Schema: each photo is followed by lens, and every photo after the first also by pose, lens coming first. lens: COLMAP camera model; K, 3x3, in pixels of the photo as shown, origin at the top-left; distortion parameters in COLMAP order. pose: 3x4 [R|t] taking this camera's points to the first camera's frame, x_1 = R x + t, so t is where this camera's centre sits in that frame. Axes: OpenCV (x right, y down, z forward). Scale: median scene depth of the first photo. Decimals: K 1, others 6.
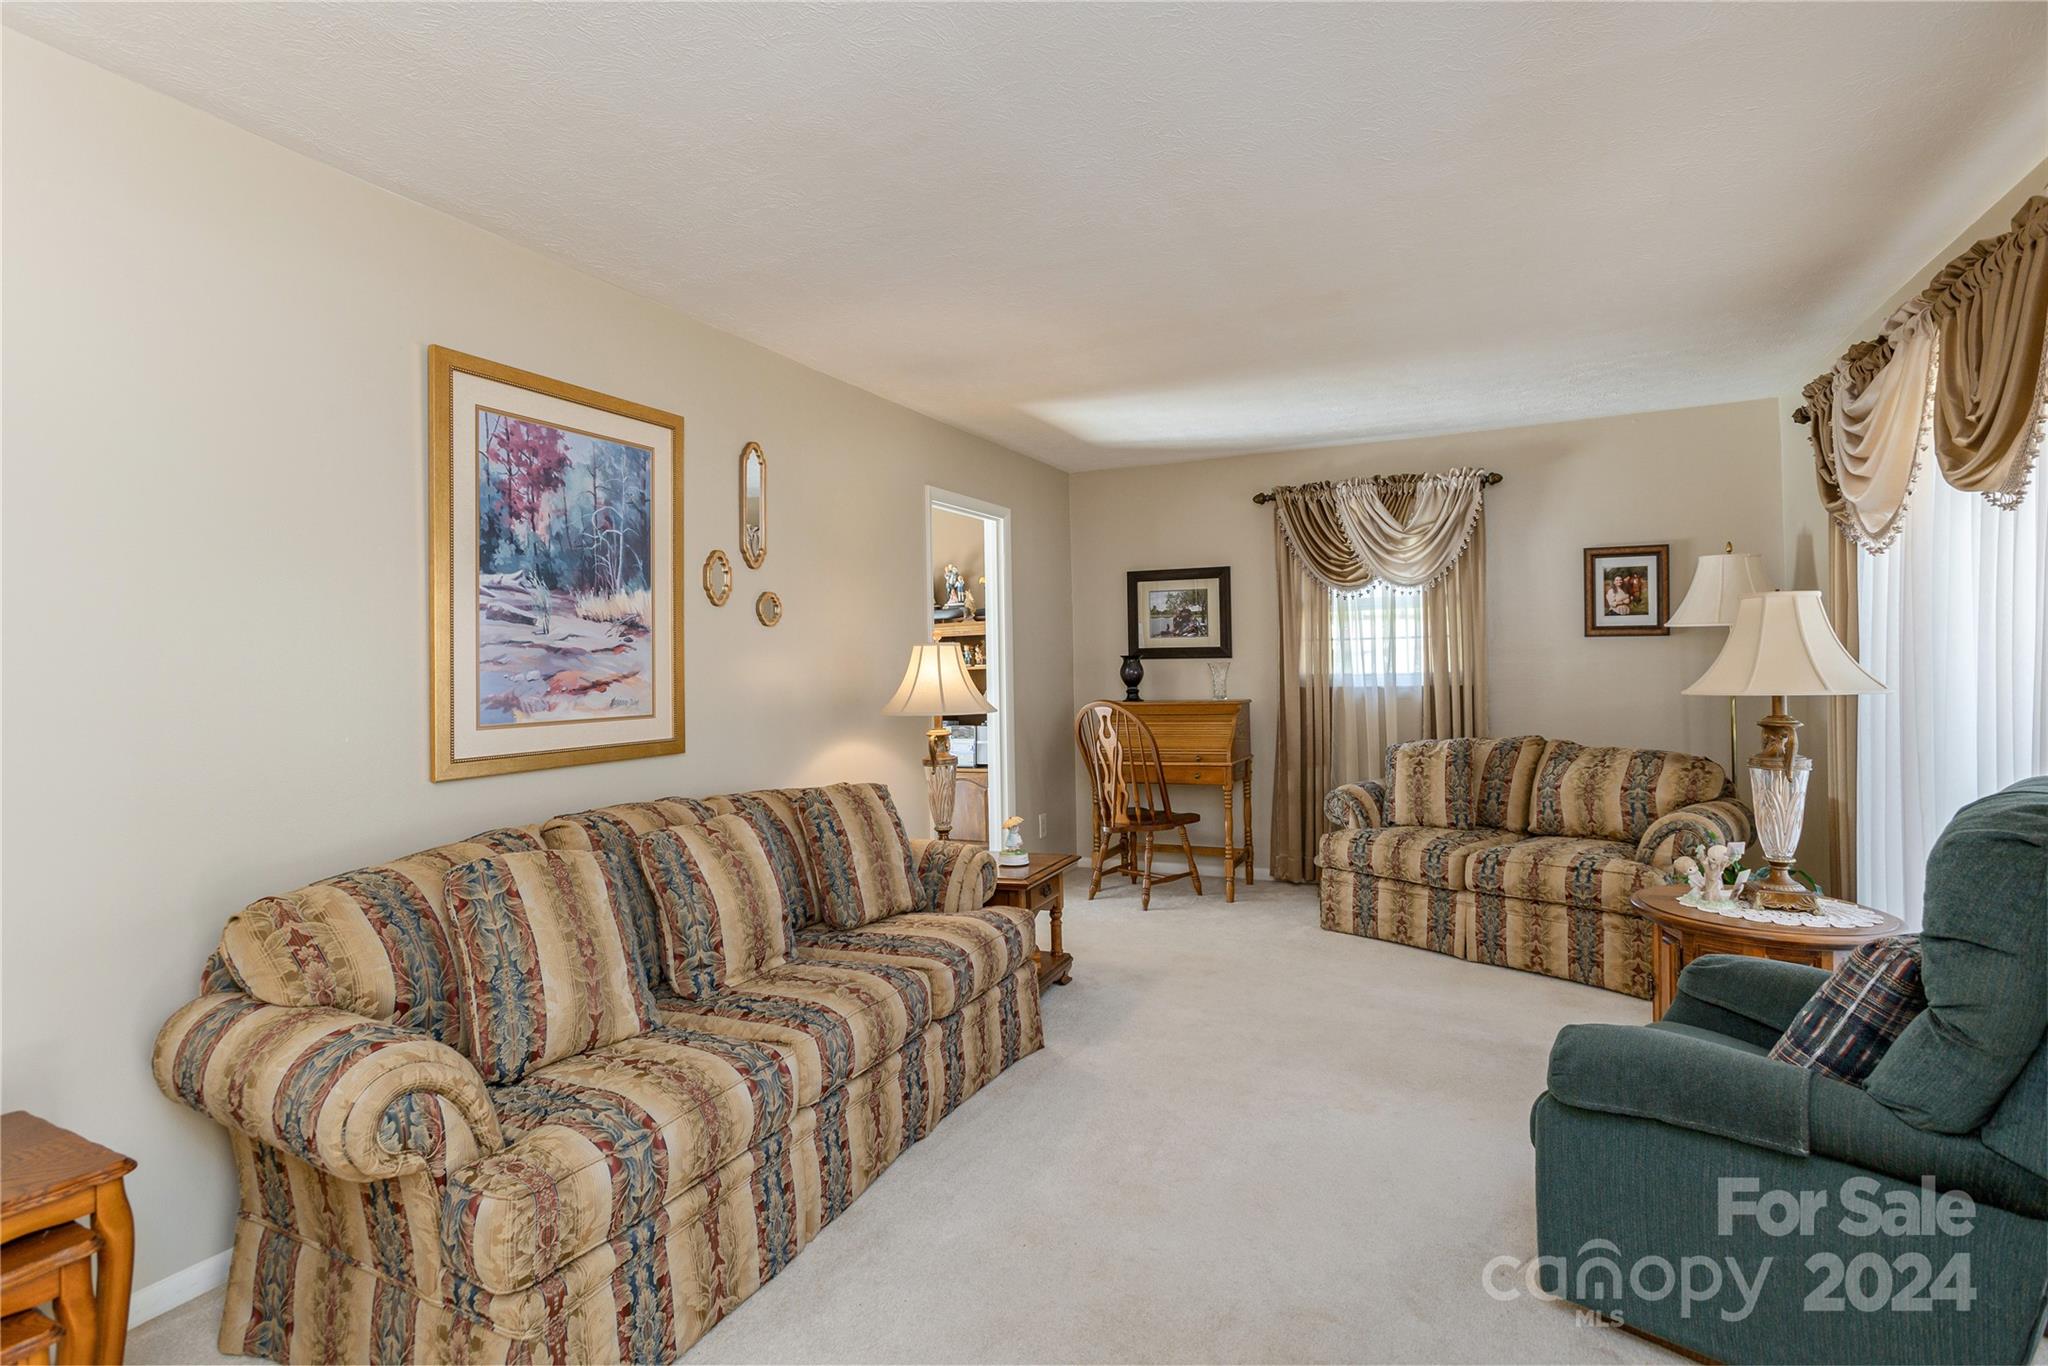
lens RADIAL K [[973.9, 0, 1035.1], [0, 973.9, 675.5], [0, 0, 1]] dist [-0.027038, 0.000940]
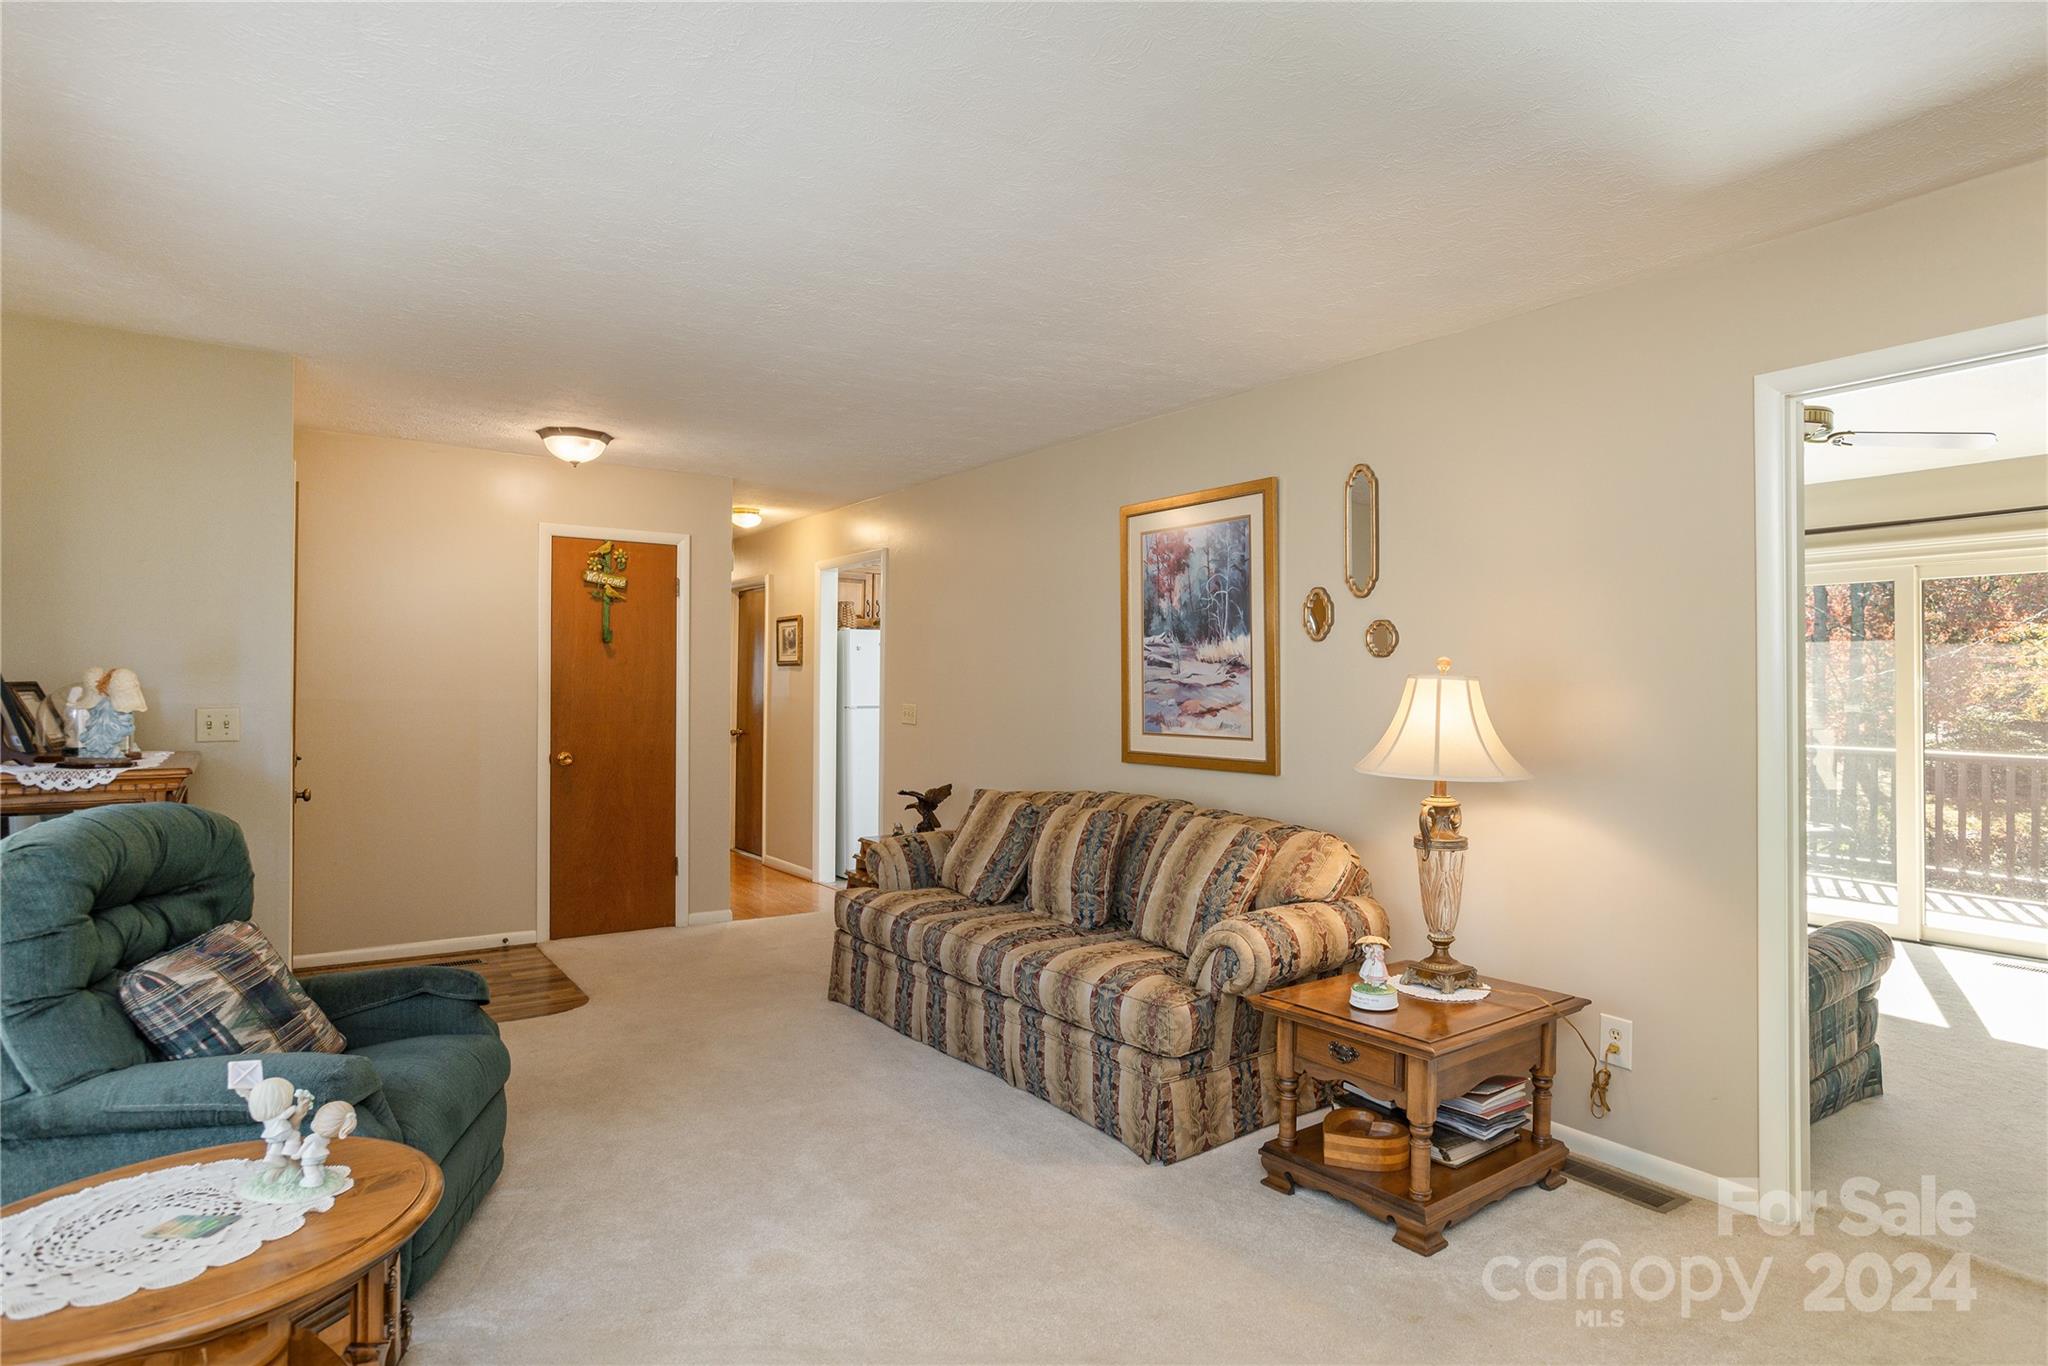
lens RADIAL K [[1111.6, 0, 1036.2], [0, 1111.6, 675.3], [0, 0, 1]] dist [-0.004301, -0.000080]
pose [[-0.478536, 0.001005, -0.878068, 1.001088], [-0.011271, 0.999910, 0.007287, -0.047686], [0.877996, 0.013384, -0.478481, 1.529120]]
